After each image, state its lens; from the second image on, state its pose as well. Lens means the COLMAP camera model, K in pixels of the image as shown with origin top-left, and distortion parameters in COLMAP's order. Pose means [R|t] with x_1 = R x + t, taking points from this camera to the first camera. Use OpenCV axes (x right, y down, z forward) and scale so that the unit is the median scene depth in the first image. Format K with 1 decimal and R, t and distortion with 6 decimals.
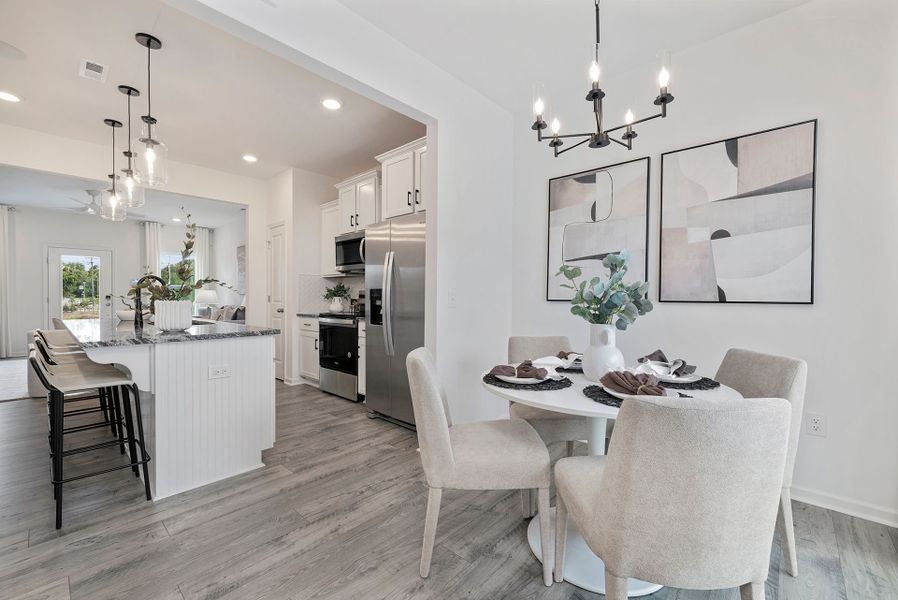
lens RADIAL K [[378.2, 0, 442.3], [0, 378.2, 300.9], [0, 0, 1]] dist [-0.000418, 0.000803]
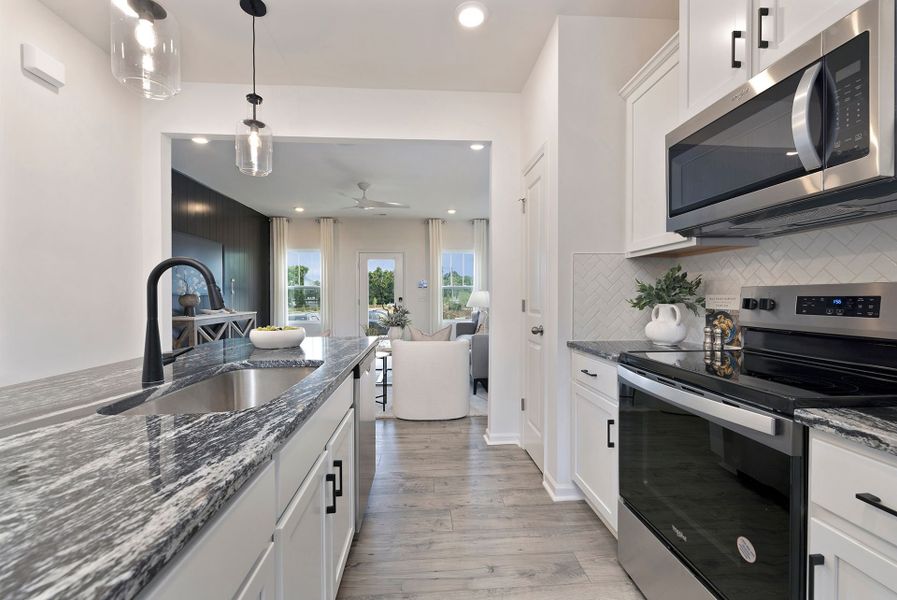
lens RADIAL K [[377.8, 0, 458.1], [0, 377.8, 303.9], [0, 0, 1]] dist [-0.000418, 0.000803]
pose [[0.756280, 0.008380, -0.654195, -0.233063], [-0.000772, 0.999929, 0.011916, -0.019323], [0.654248, -0.008507, 0.756232, 0.709209]]
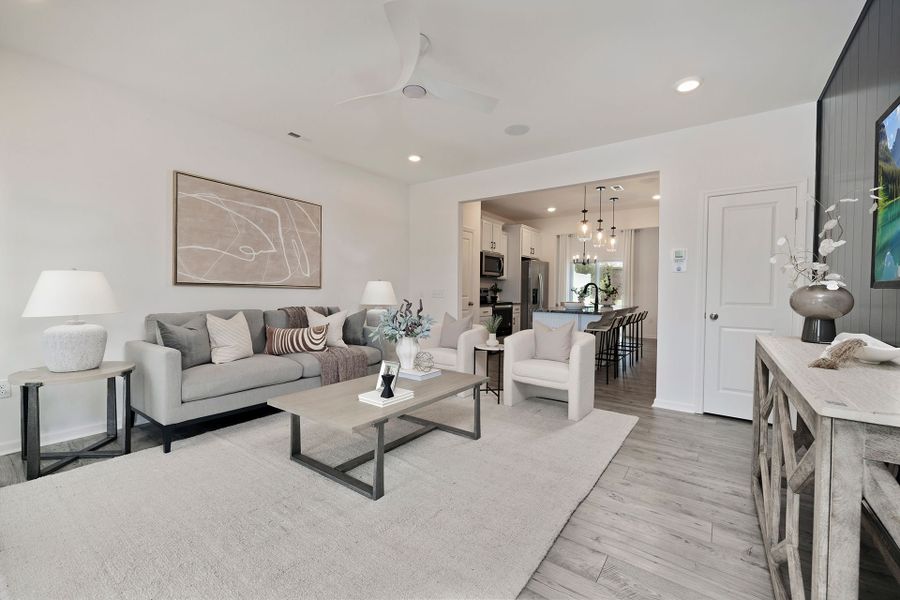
lens RADIAL K [[379.1, 0, 453.3], [0, 379.1, 302.4], [0, 0, 1]] dist [-0.000418, 0.000803]
pose [[-0.128914, -0.035856, 0.991007, -2.051067], [0.000883, 0.999342, 0.036272, -0.027639], [-0.991655, 0.005551, -0.128798, 1.535930]]
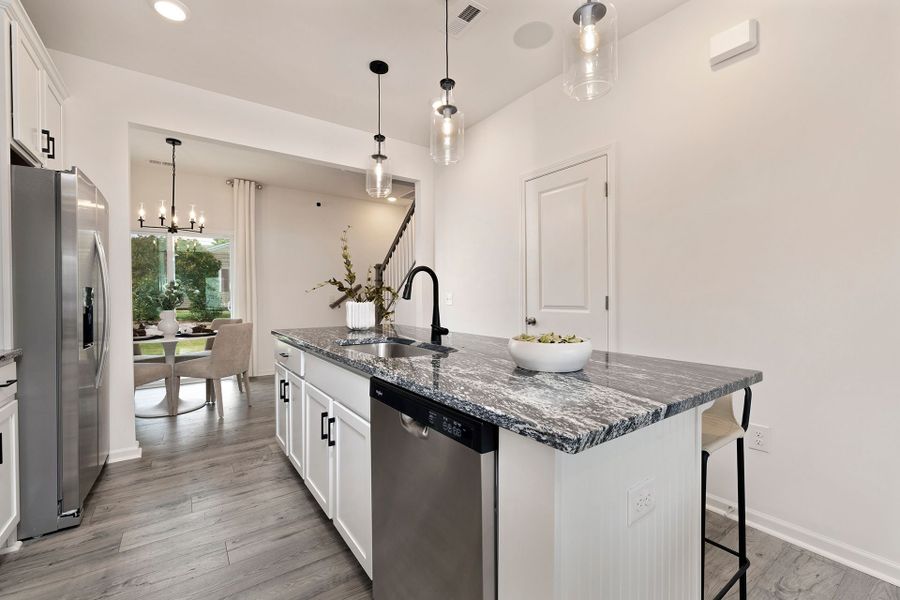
lens RADIAL K [[379.1, 0, 445.8], [0, 379.1, 298.6], [0, 0, 1]] dist [-0.000418, 0.000803]
pose [[-0.980355, 0.004045, 0.197201, -0.727443], [0.008595, 0.999716, 0.022219, -0.018929], [-0.197056, 0.023477, -0.980111, 1.264562]]
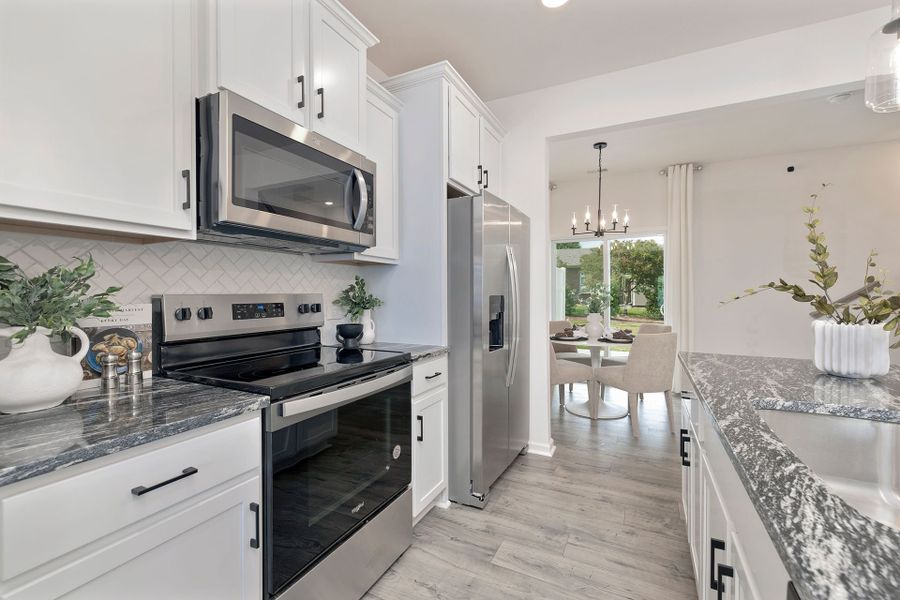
lens RADIAL K [[379.1, 0, 455.3], [0, 379.1, 294.9], [0, 0, 1]] dist [-0.000418, 0.000803]
pose [[-0.287275, -0.002031, 0.957846, -0.678939], [0.011906, 0.999913, 0.005691, -0.031869], [-0.957774, 0.013039, -0.287226, 1.081509]]
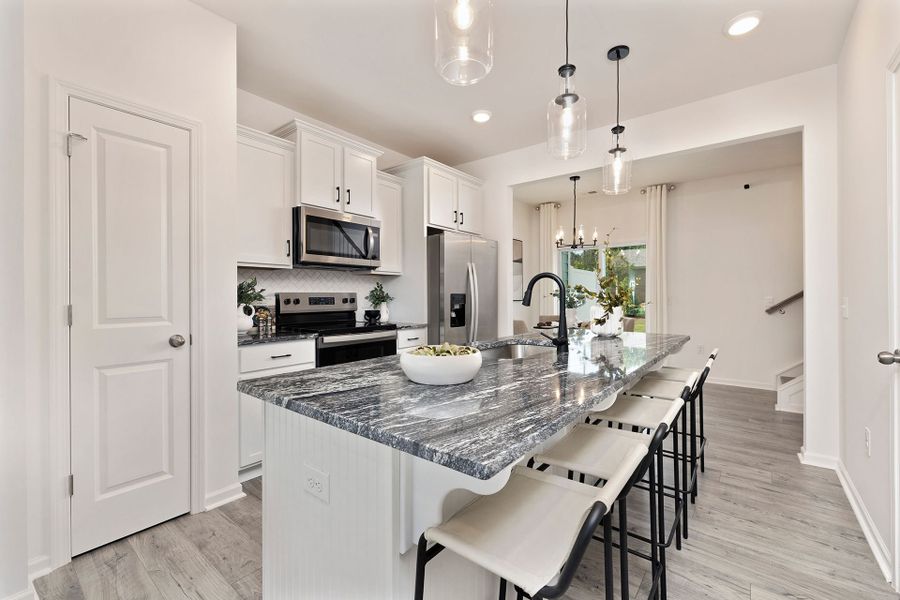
lens RADIAL K [[379.1, 0, 455.0], [0, 379.1, 295.2], [0, 0, 1]] dist [-0.000418, 0.000803]
pose [[-0.077211, 0.001094, 0.997014, -1.076594], [0.013415, 0.999910, -0.000058, -0.023137], [-0.996925, 0.013370, -0.077219, 0.938174]]
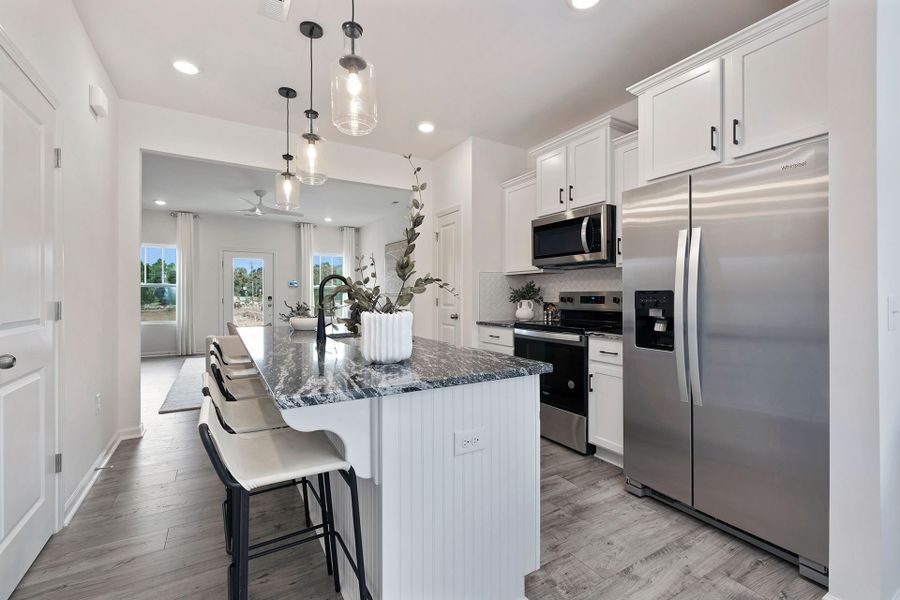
lens RADIAL K [[379.1, 0, 448.4], [0, 379.1, 298.4], [0, 0, 1]] dist [-0.000418, 0.000803]
pose [[0.964082, 0.001555, -0.265598, -0.284524], [-0.002414, 0.999993, -0.002907, -0.014068], [0.265592, 0.003444, 0.964079, 0.270736]]
